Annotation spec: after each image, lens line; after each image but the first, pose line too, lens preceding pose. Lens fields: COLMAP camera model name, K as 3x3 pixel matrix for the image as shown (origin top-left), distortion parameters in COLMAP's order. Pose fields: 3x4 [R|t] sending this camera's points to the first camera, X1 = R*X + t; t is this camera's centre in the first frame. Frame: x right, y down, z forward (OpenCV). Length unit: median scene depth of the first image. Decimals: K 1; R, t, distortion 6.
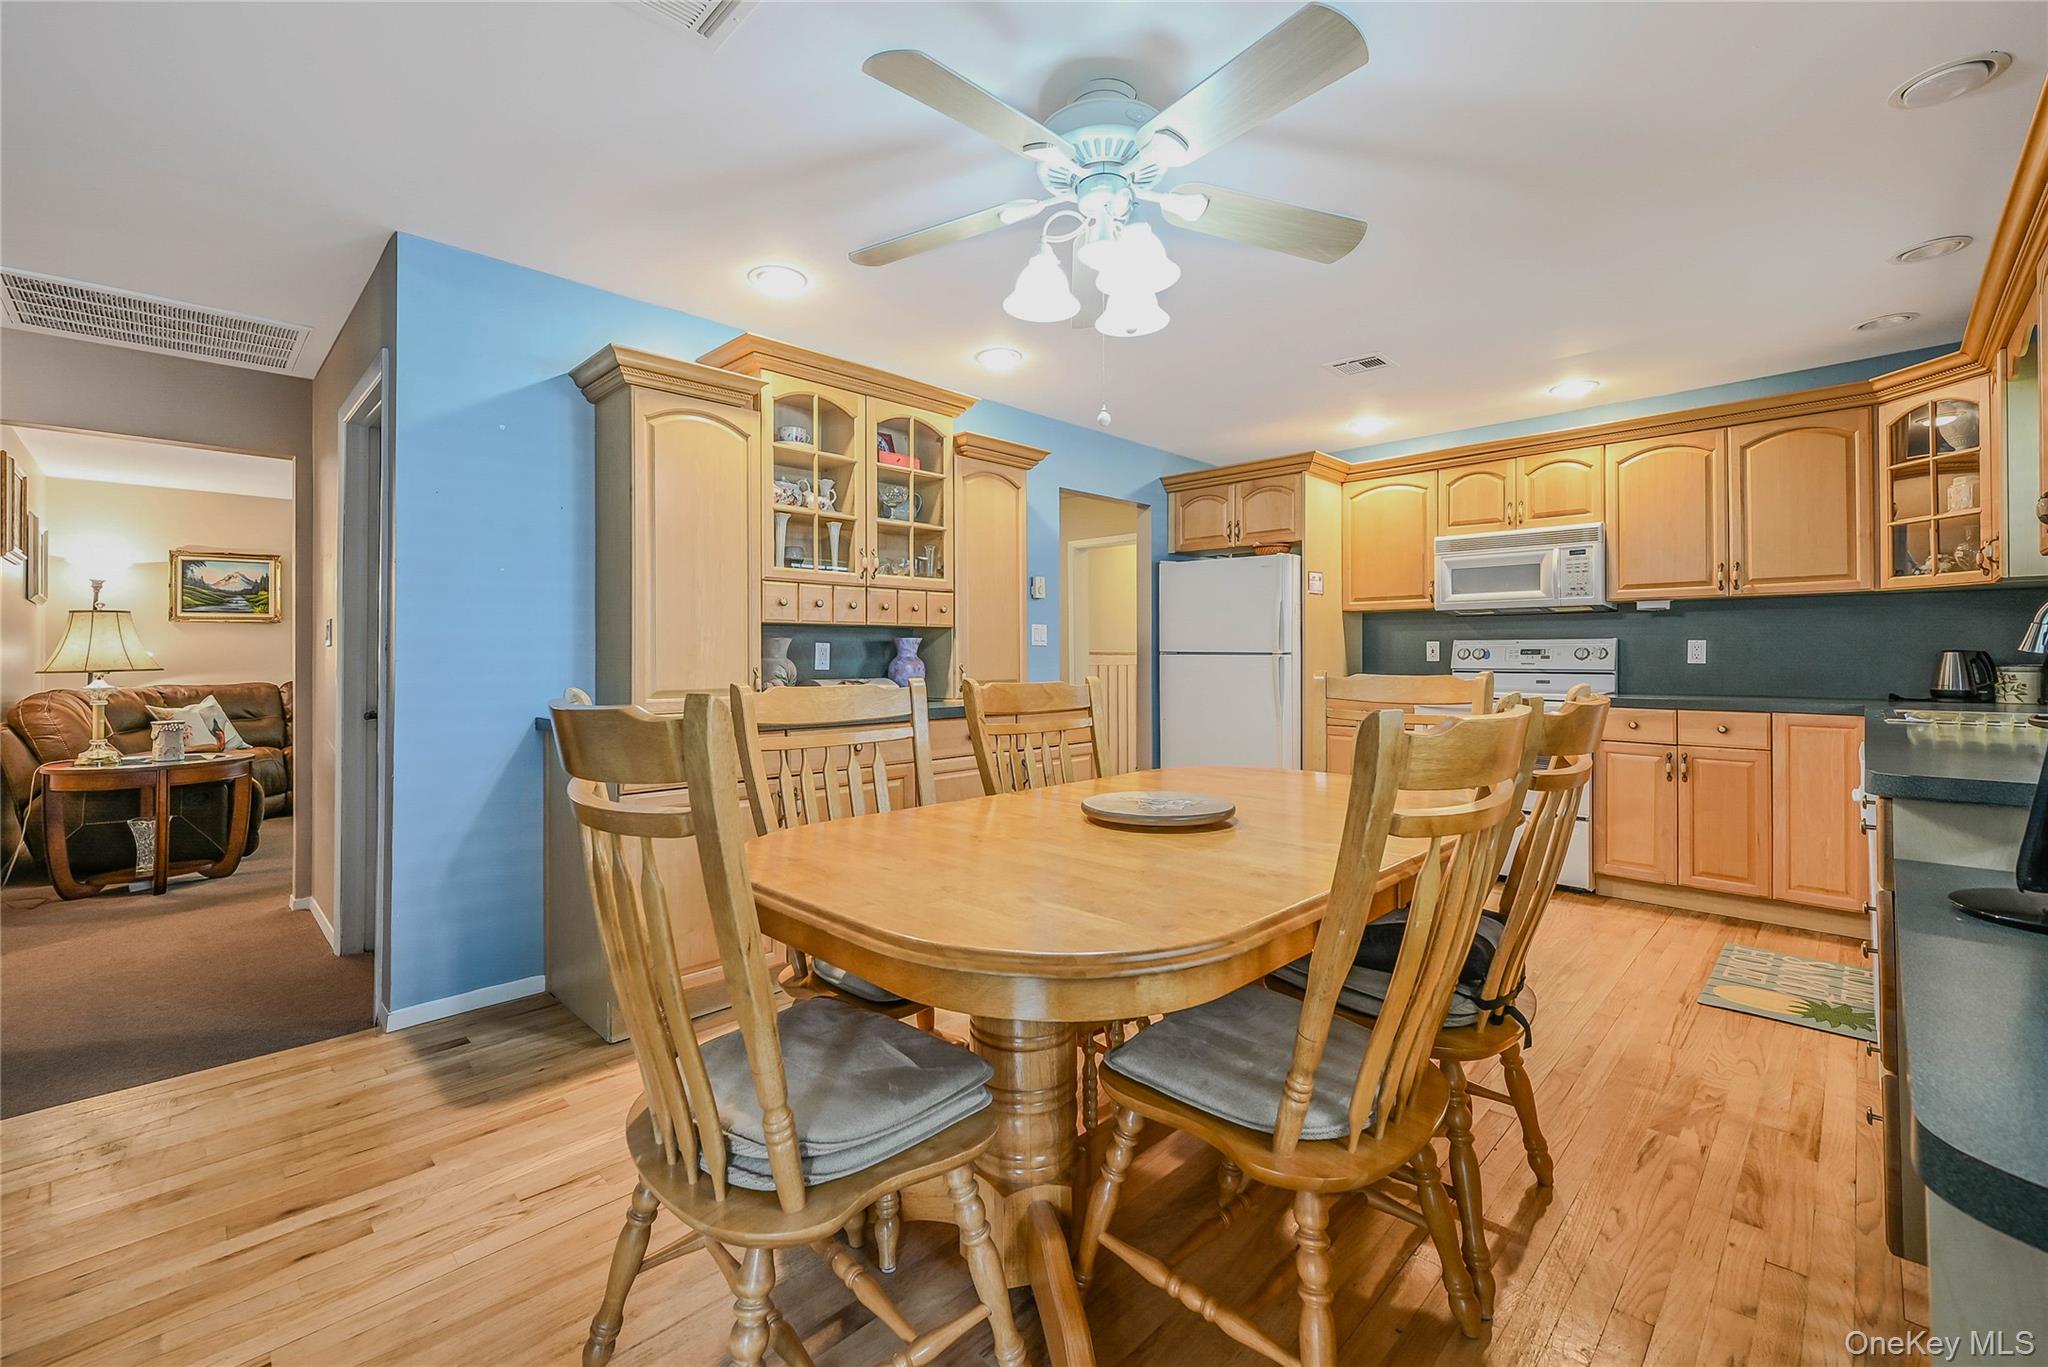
lens RADIAL K [[859.0, 0, 1014.4], [0, 859.0, 660.1], [0, 0, 1]] dist [-0.001247, 0.000977]
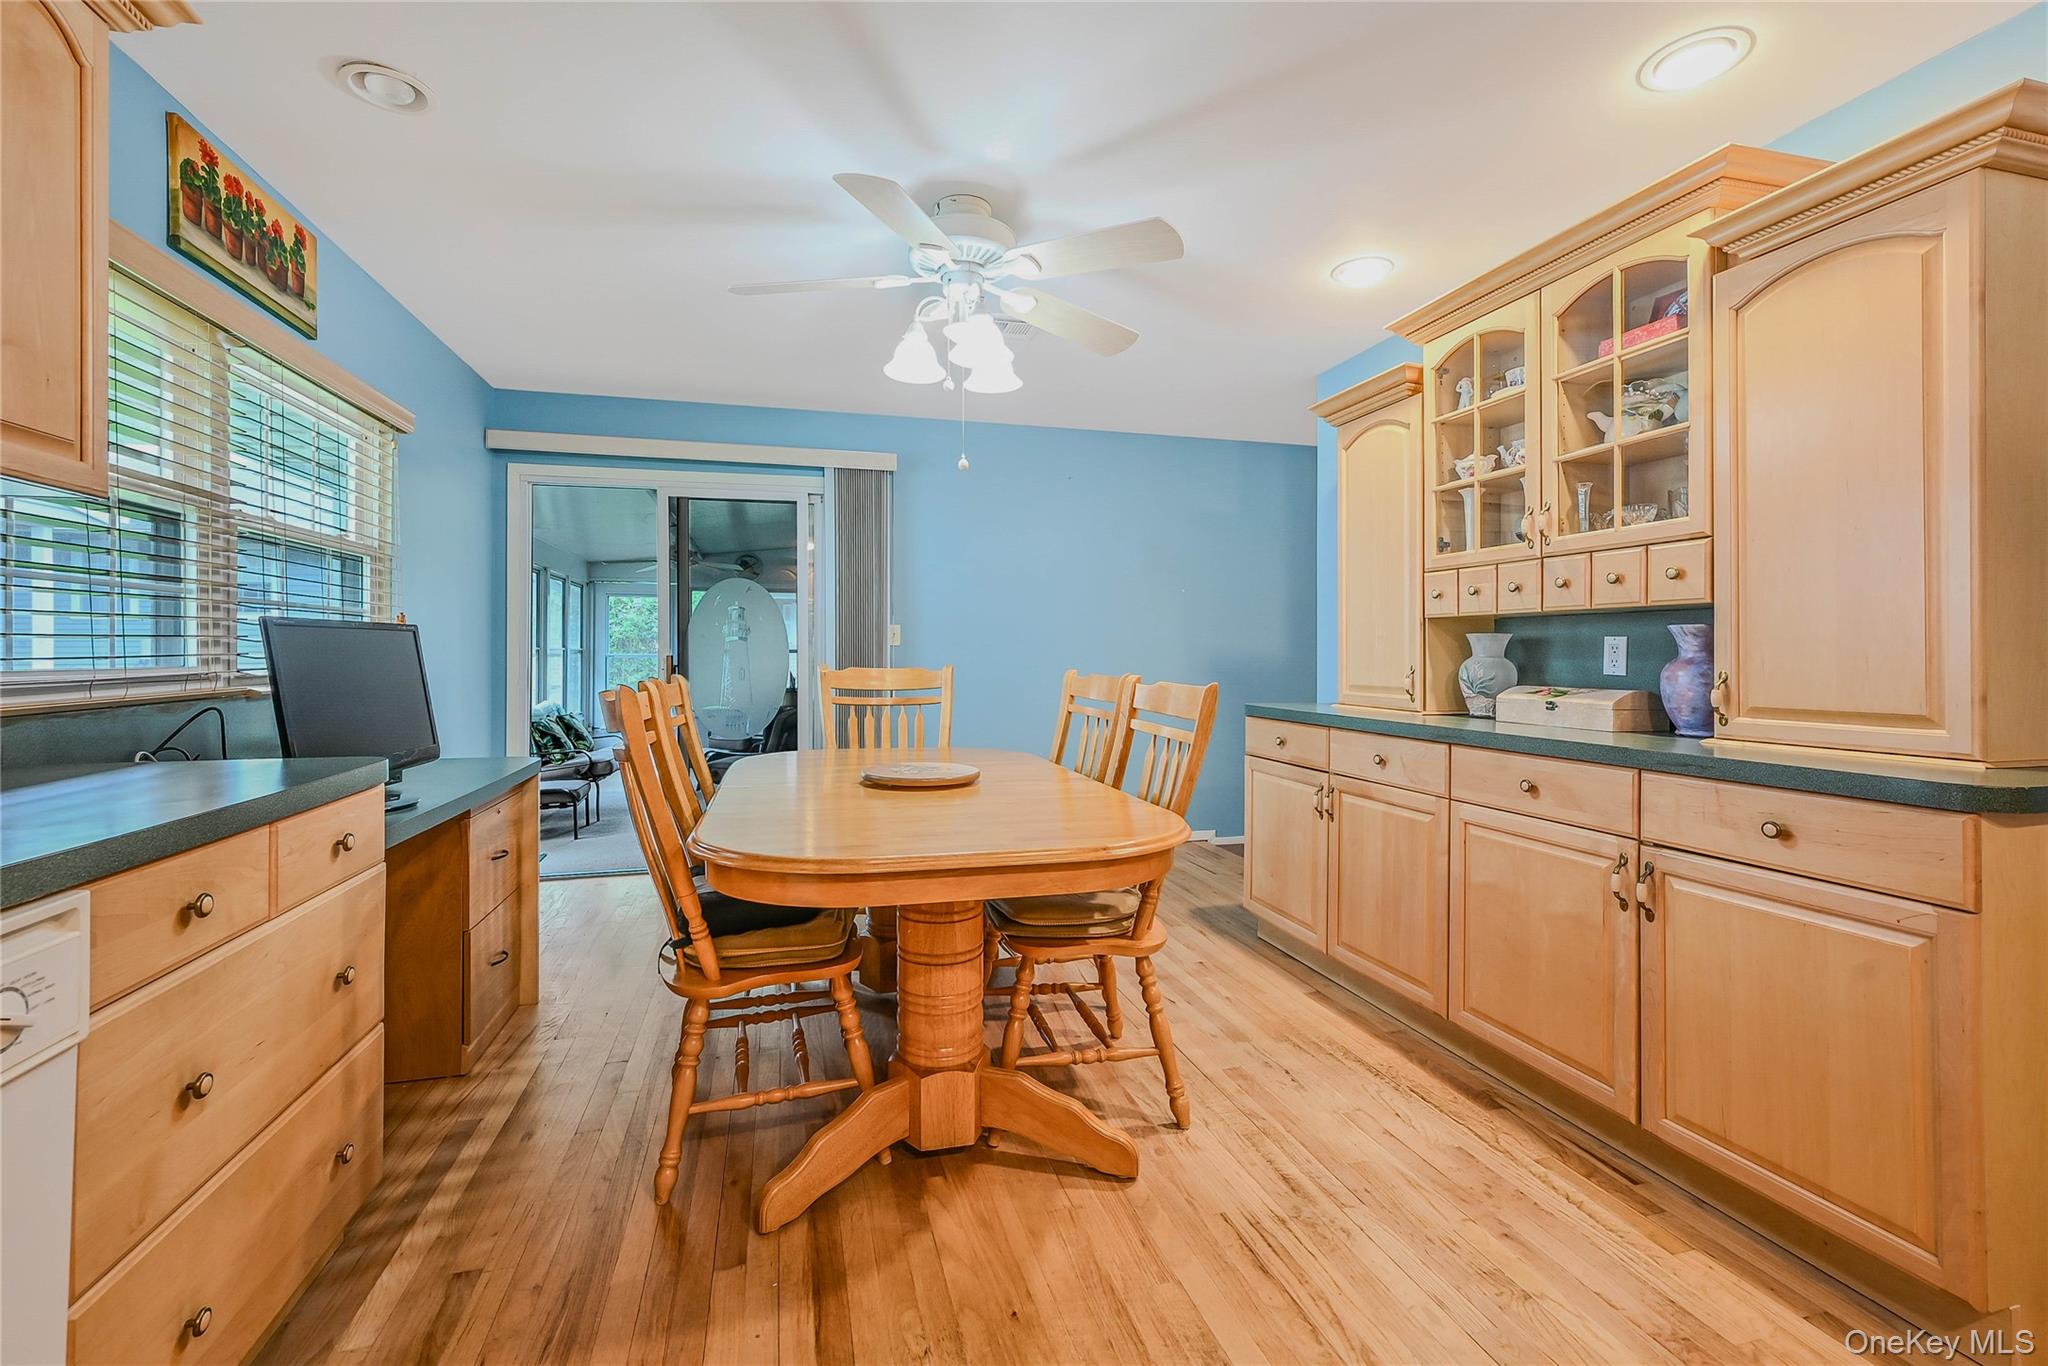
lens RADIAL K [[861.2, 0, 1017.2], [0, 861.2, 651.7], [0, 0, 1]] dist [-0.000508, -0.000042]
pose [[-0.495909, 0.001235, -0.868374, 0.595240], [-0.003102, 0.999990, 0.003193, -0.007800], [0.868369, 0.004277, -0.495900, 0.875397]]
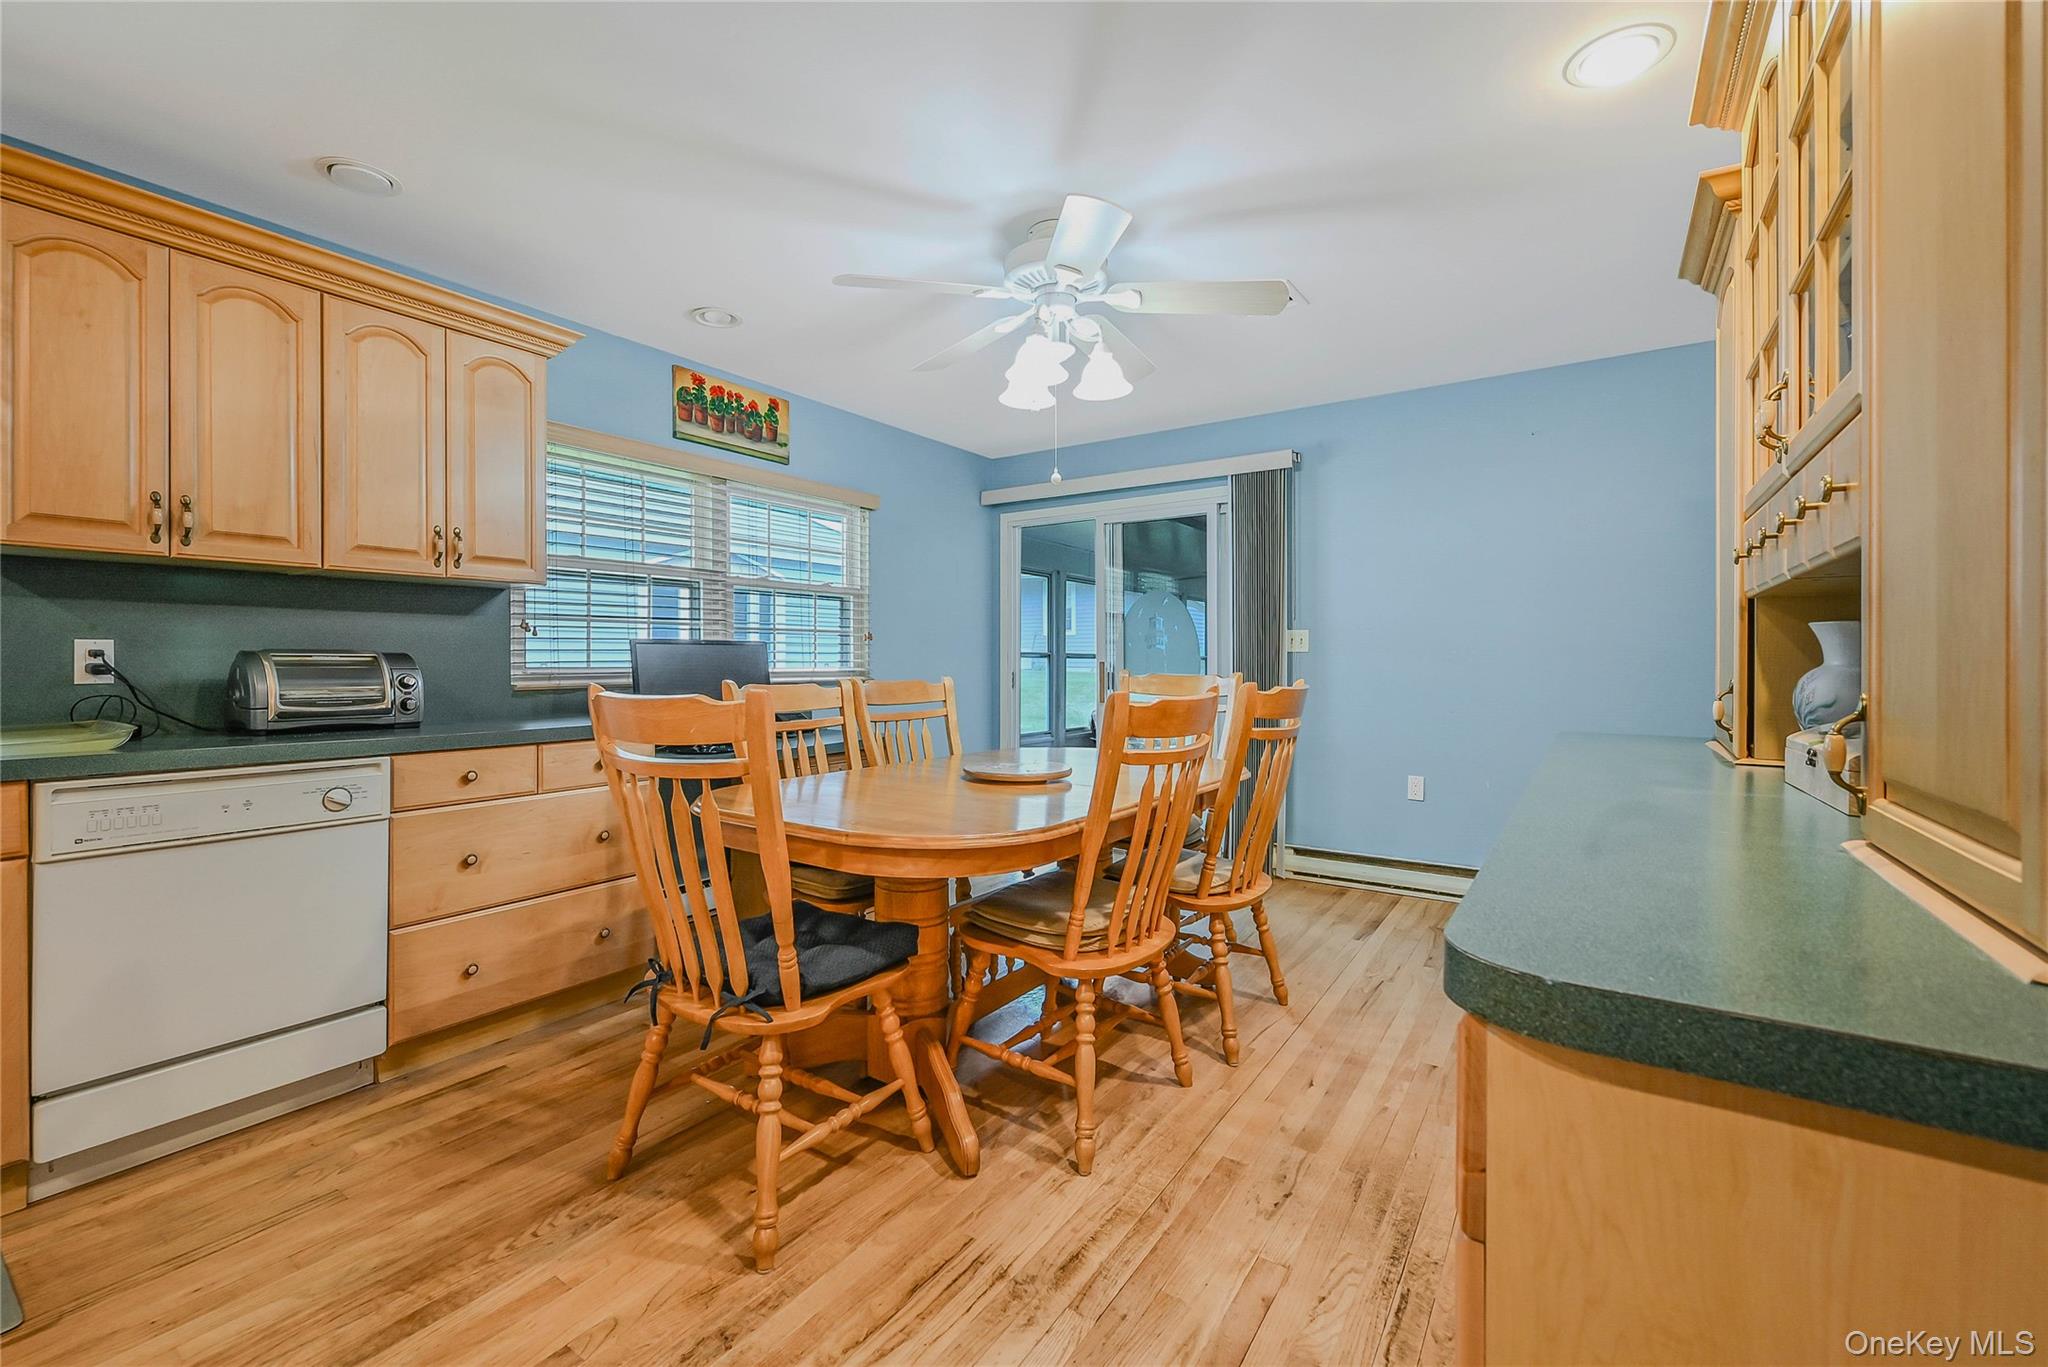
lens RADIAL K [[859.0, 0, 1014.4], [0, 859.0, 660.1], [0, 0, 1]] dist [-0.001247, 0.000977]
pose [[-0.983111, 0.001945, -0.183002, 0.210442], [0.000787, 0.999979, 0.006400, -0.008191], [0.183010, 0.006148, -0.983092, 1.174885]]
